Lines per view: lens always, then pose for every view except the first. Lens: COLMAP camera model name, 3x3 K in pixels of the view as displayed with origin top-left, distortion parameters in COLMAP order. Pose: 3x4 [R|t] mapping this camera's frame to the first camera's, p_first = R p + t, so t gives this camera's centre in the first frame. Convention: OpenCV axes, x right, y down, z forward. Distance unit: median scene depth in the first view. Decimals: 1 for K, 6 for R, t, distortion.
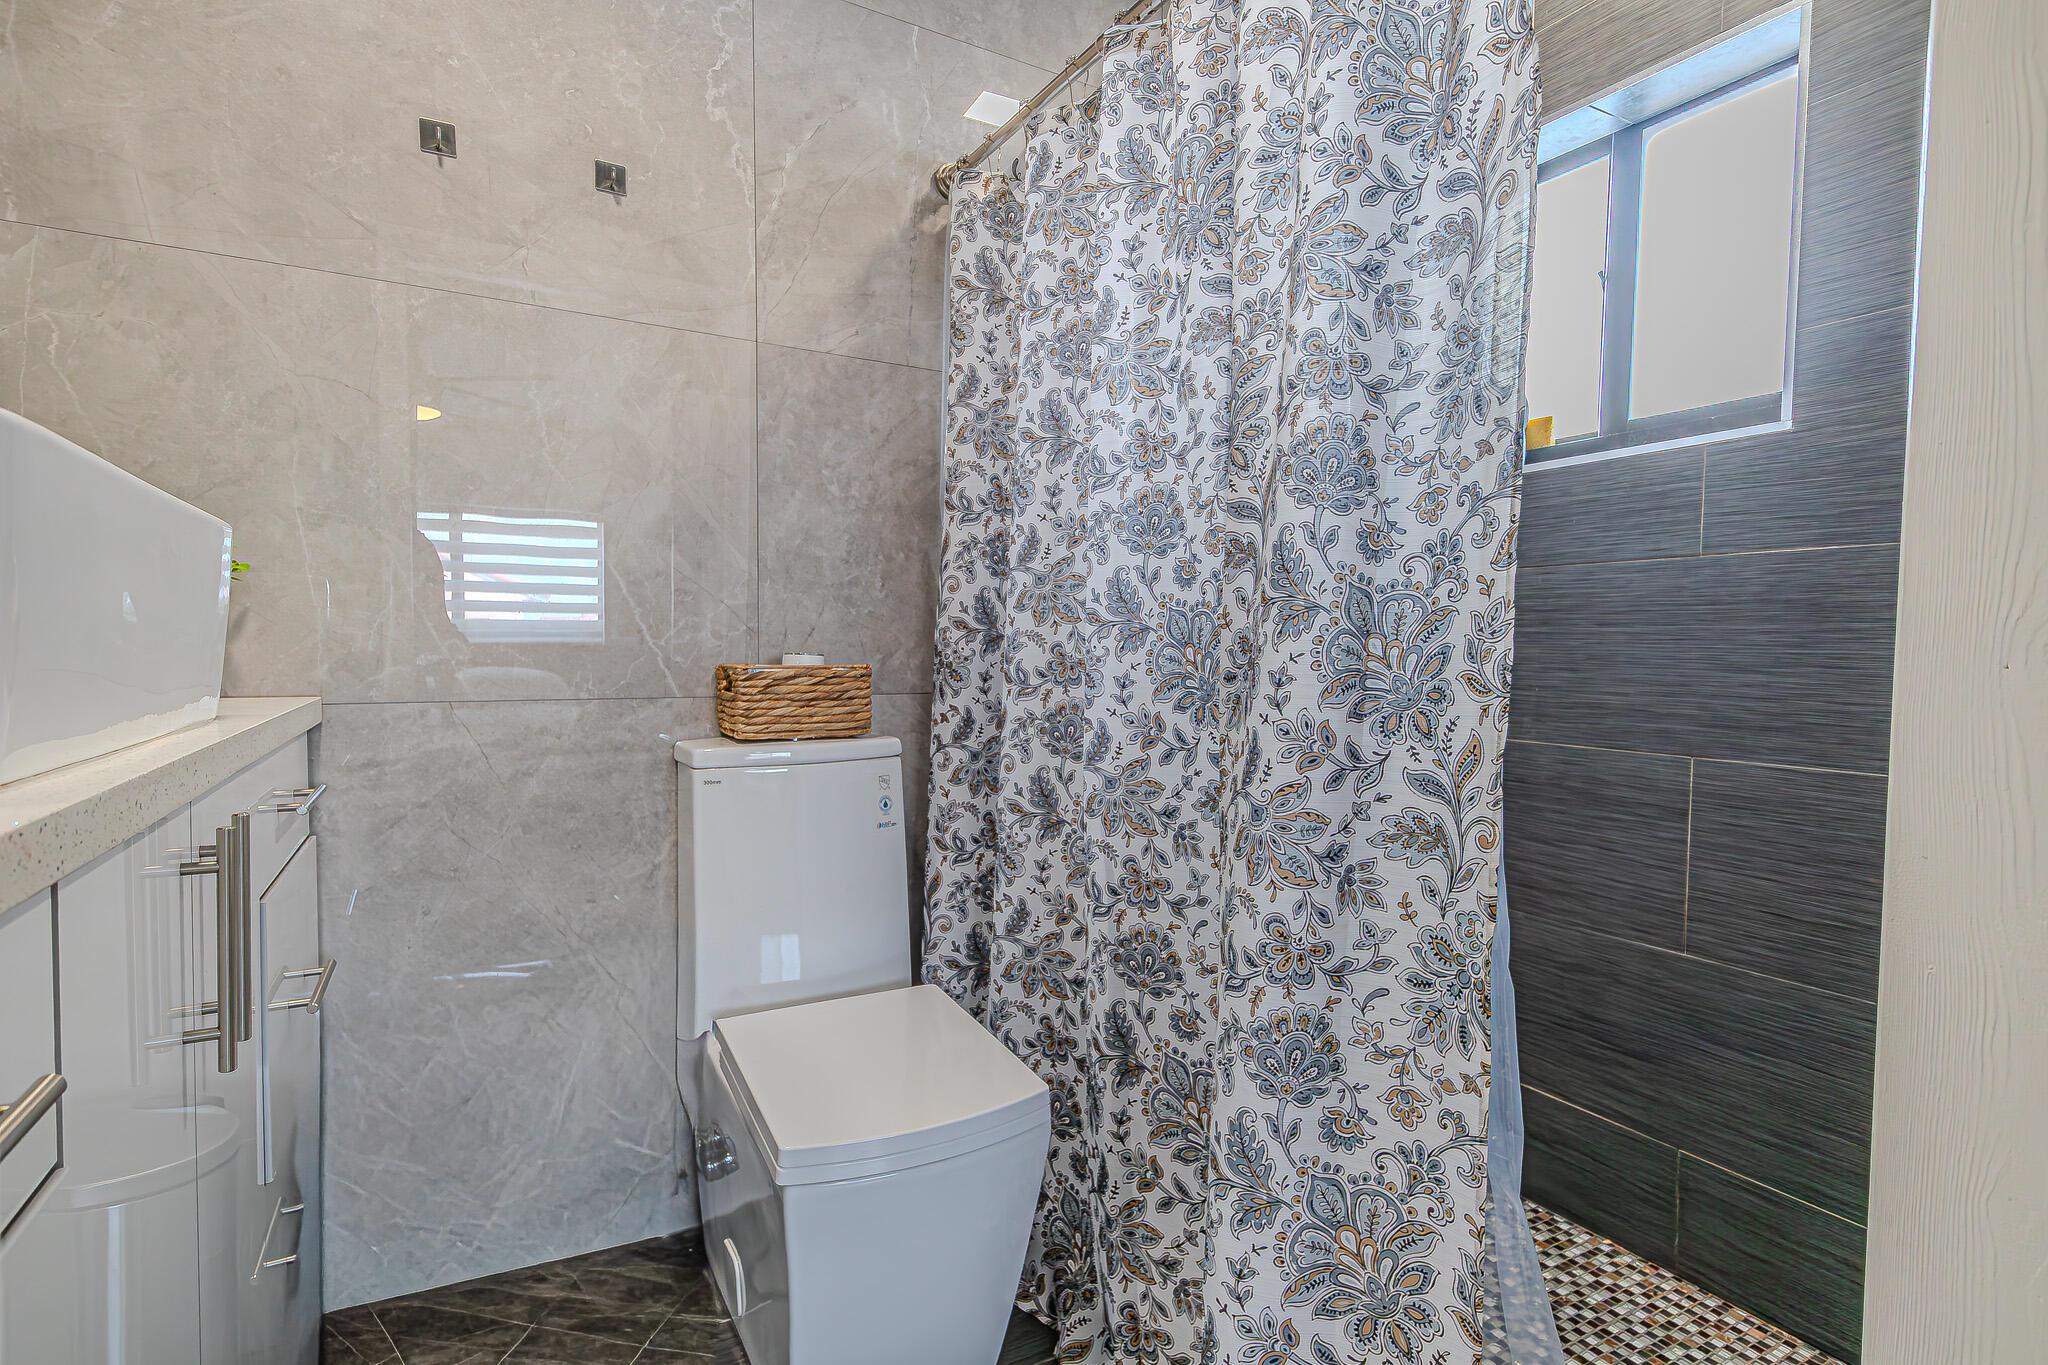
lens RADIAL K [[1001.8, 0, 1023.4], [0, 1001.8, 689.1], [0, 0, 1]] dist [0.024004, -0.008307]
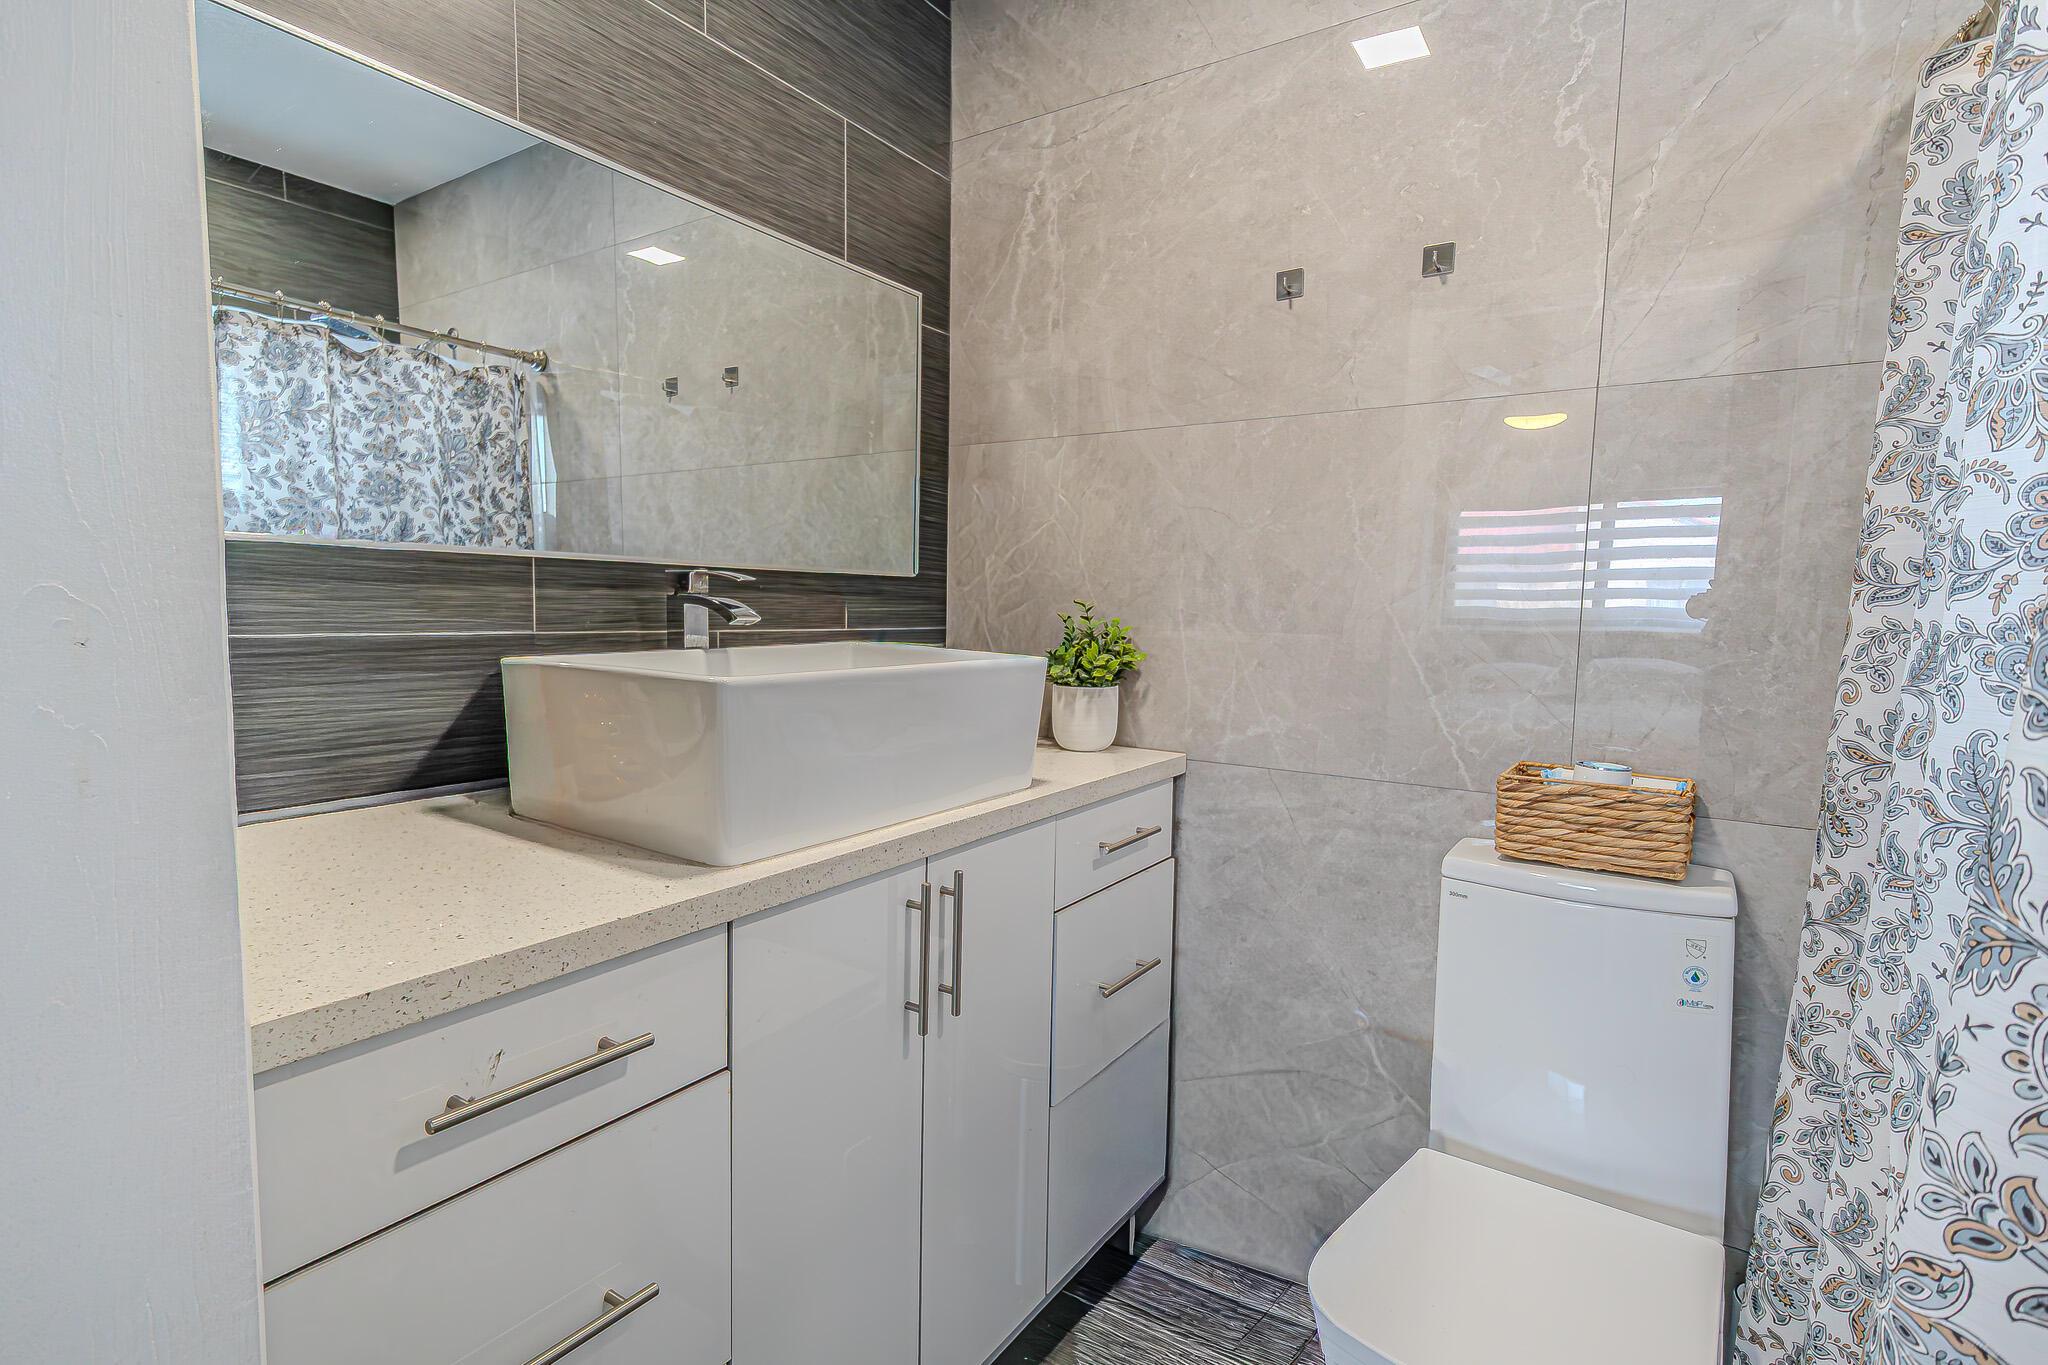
lens RADIAL K [[1001.8, 0, 1018.7], [0, 1001.8, 679.8], [0, 0, 1]] dist [0.024004, -0.008307]
pose [[0.444108, 0.073658, -0.892940, 0.317500], [-0.049848, 0.997103, 0.057458, -0.134551], [0.894585, 0.018994, 0.446493, 0.205073]]
